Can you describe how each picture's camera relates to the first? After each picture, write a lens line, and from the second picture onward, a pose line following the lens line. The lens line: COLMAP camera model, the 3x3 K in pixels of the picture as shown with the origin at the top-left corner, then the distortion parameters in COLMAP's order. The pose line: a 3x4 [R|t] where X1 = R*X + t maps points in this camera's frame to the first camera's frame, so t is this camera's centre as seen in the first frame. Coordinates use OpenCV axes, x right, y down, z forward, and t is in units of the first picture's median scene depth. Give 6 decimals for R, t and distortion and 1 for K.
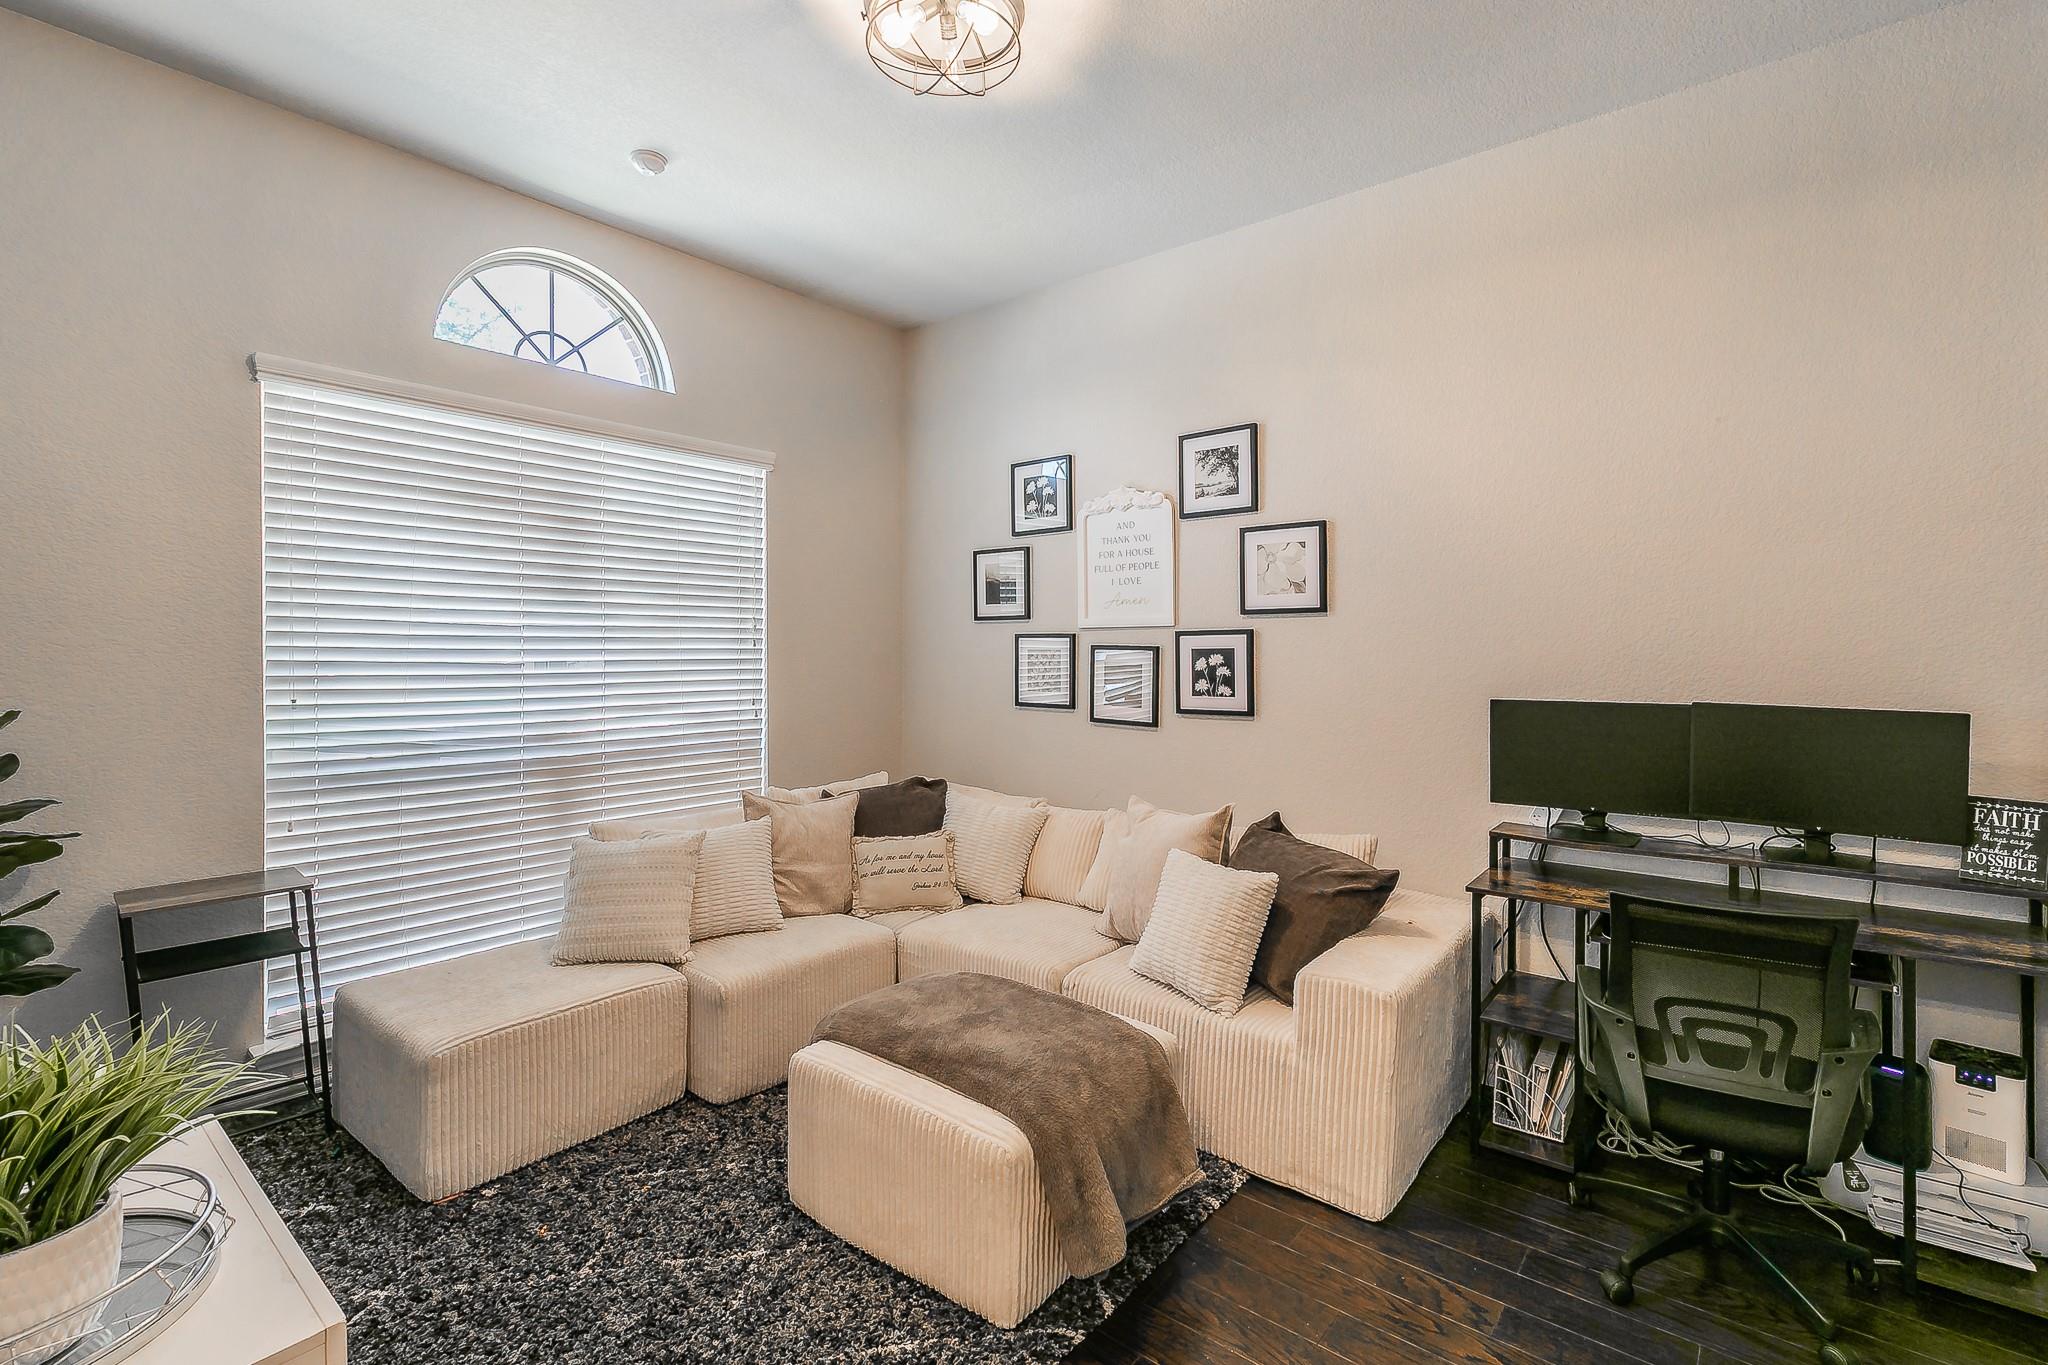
lens RADIAL K [[936.9, 0, 1011.0], [0, 936.9, 664.5], [0, 0, 1]] dist [0.002971, 0.000543]
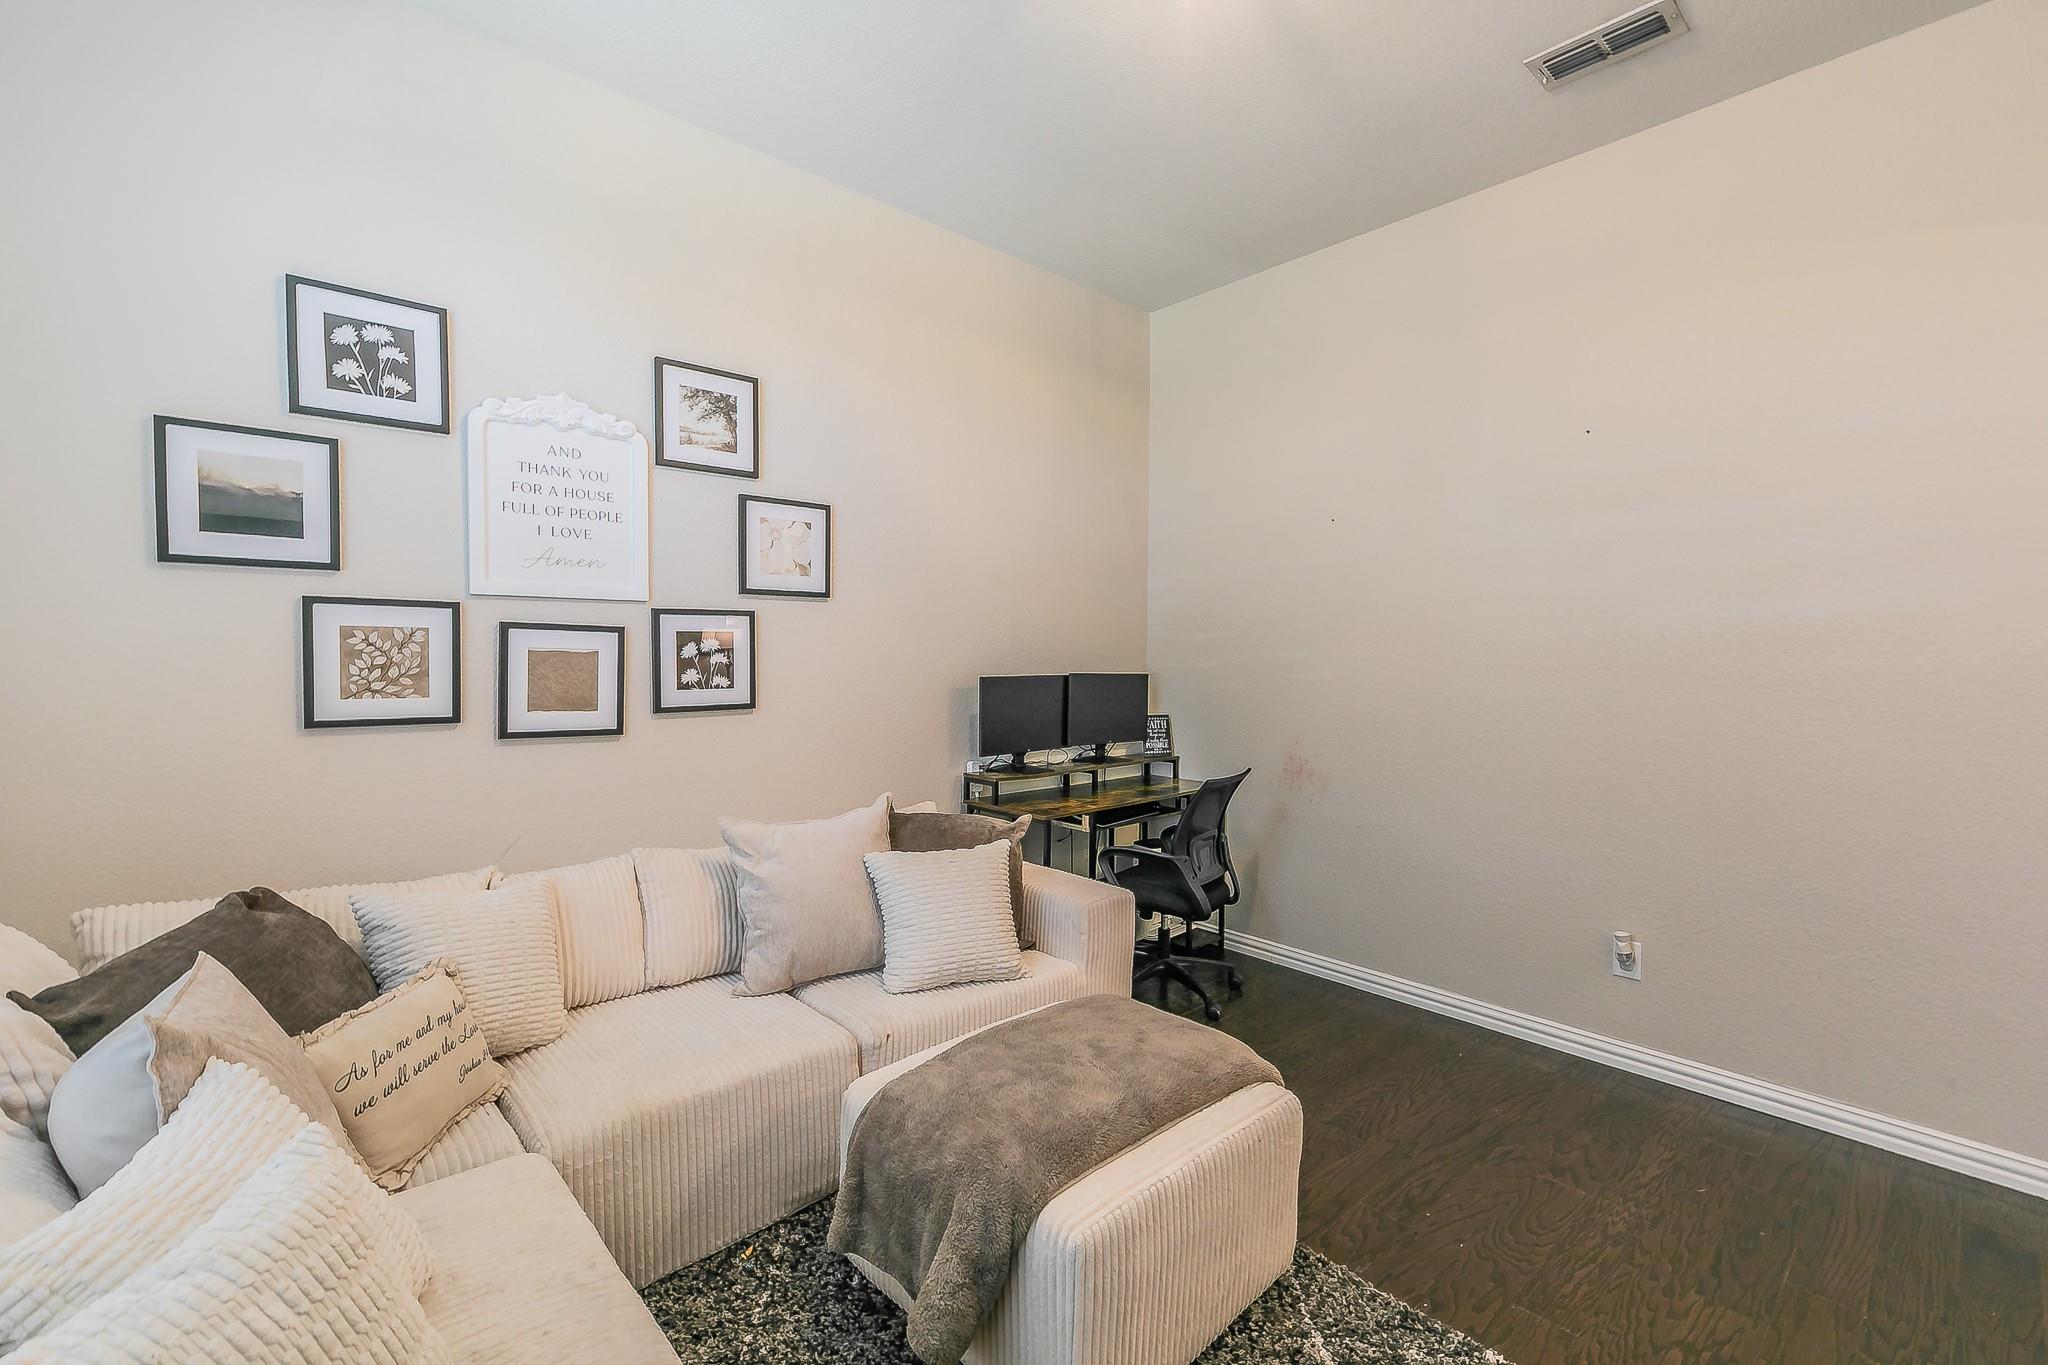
lens RADIAL K [[884.1, 0, 1010.8], [0, 884.1, 698.0], [0, 0, 1]] dist [0.001004, 0.000050]
pose [[0.140594, -0.046256, 0.988986, -0.529094], [0.012759, 0.998910, 0.044906, 0.010166], [-0.989985, 0.006305, 0.141031, 0.621496]]
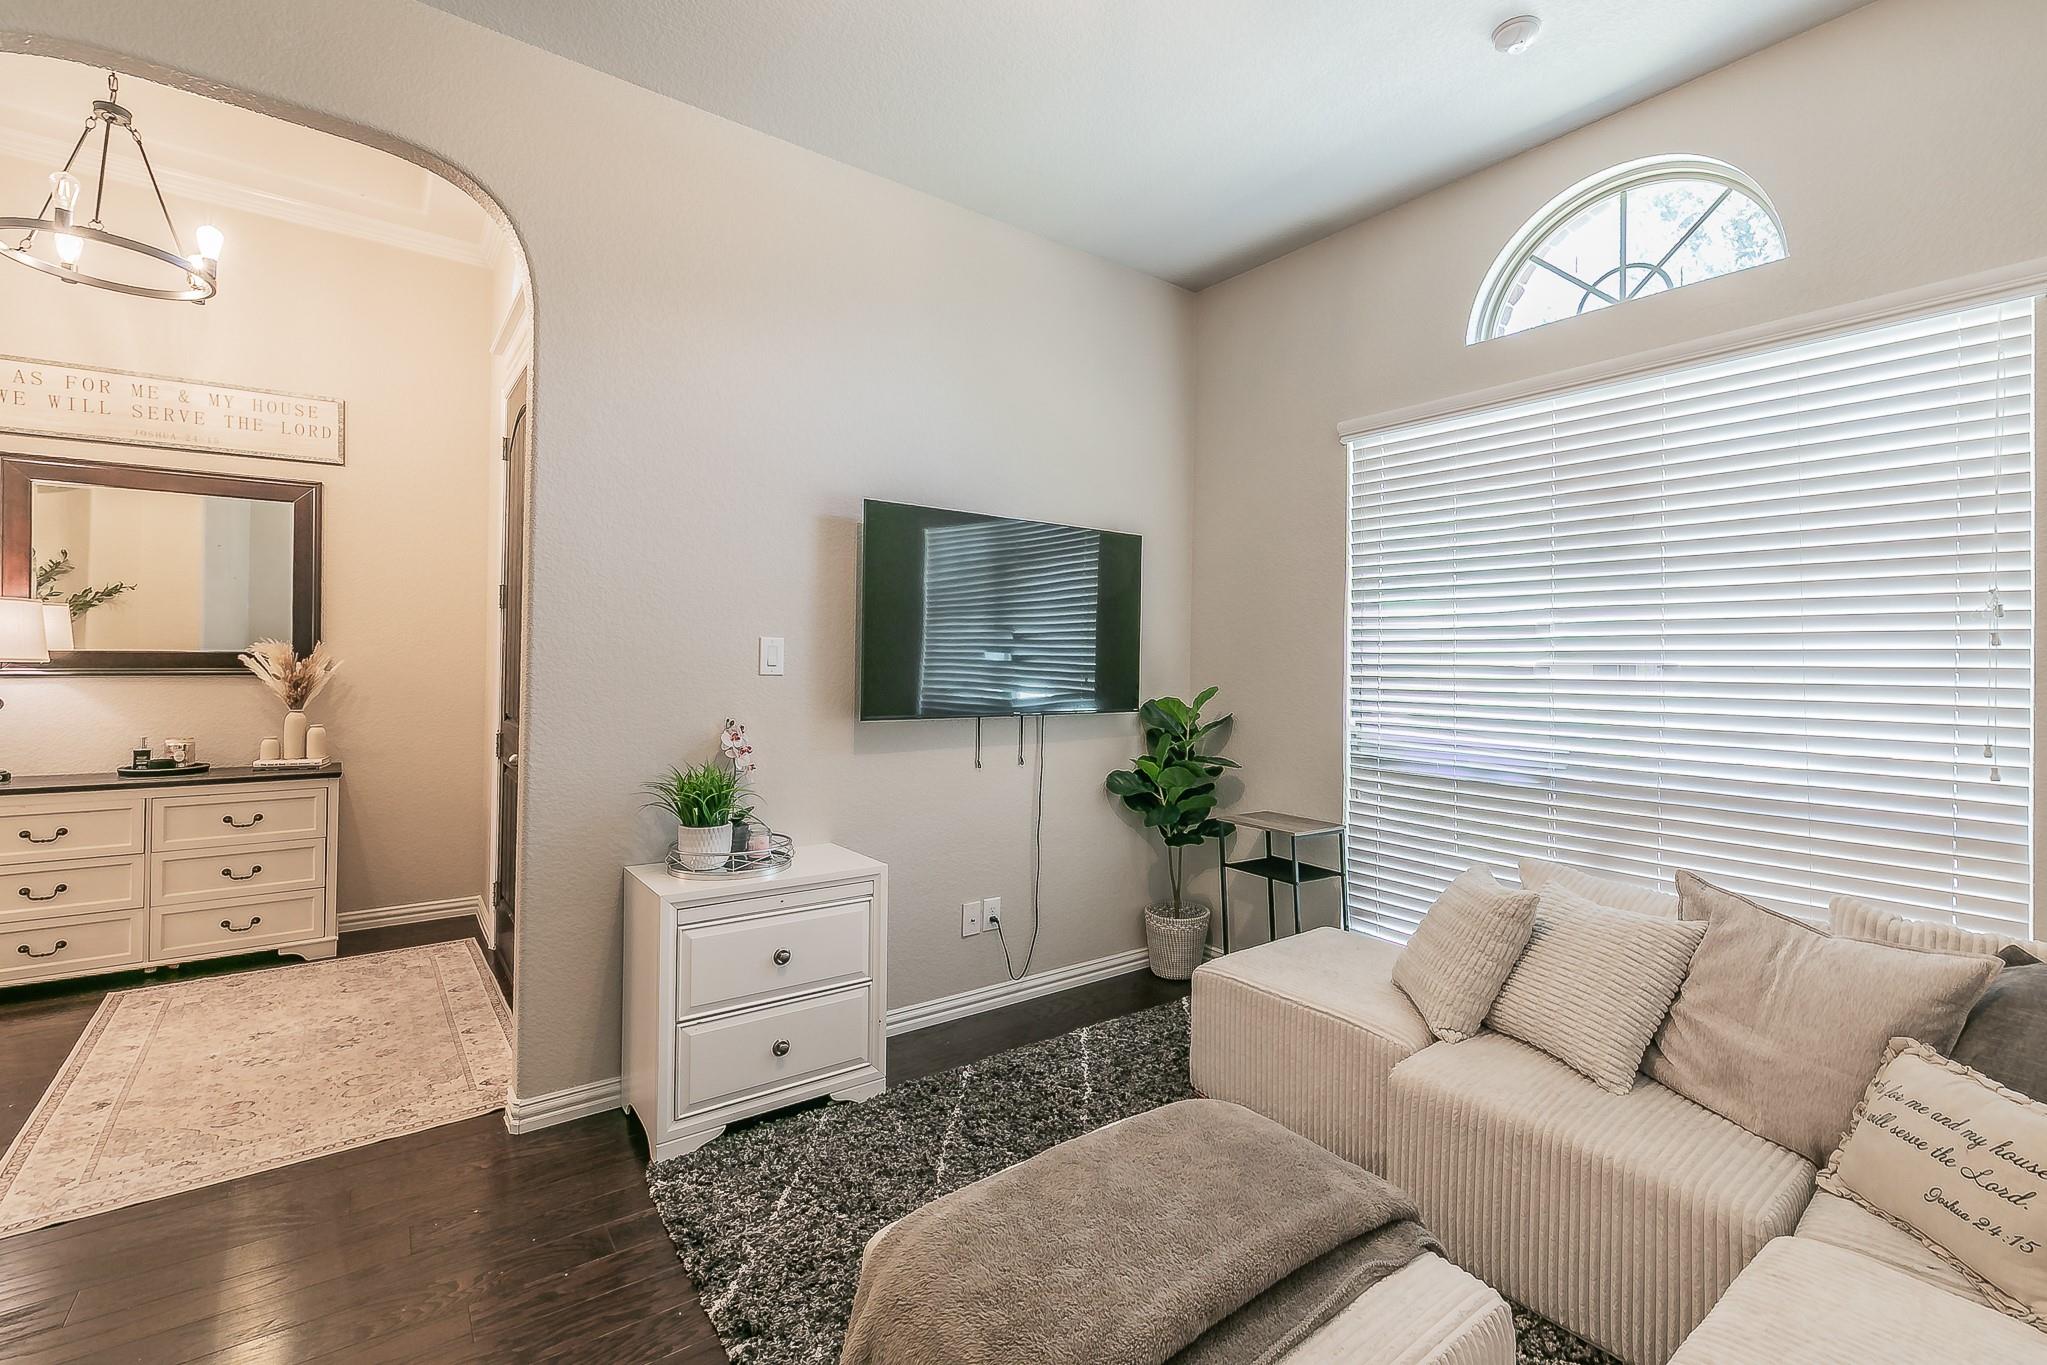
lens RADIAL K [[883.6, 0, 1022.7], [0, 883.6, 661.6], [0, 0, 1]] dist [0.001004, 0.000050]
pose [[-0.223039, -0.001787, -0.974808, 0.380997], [-0.029622, 0.999549, 0.004945, 0.003603], [0.974359, 0.029978, -0.222991, 0.669850]]
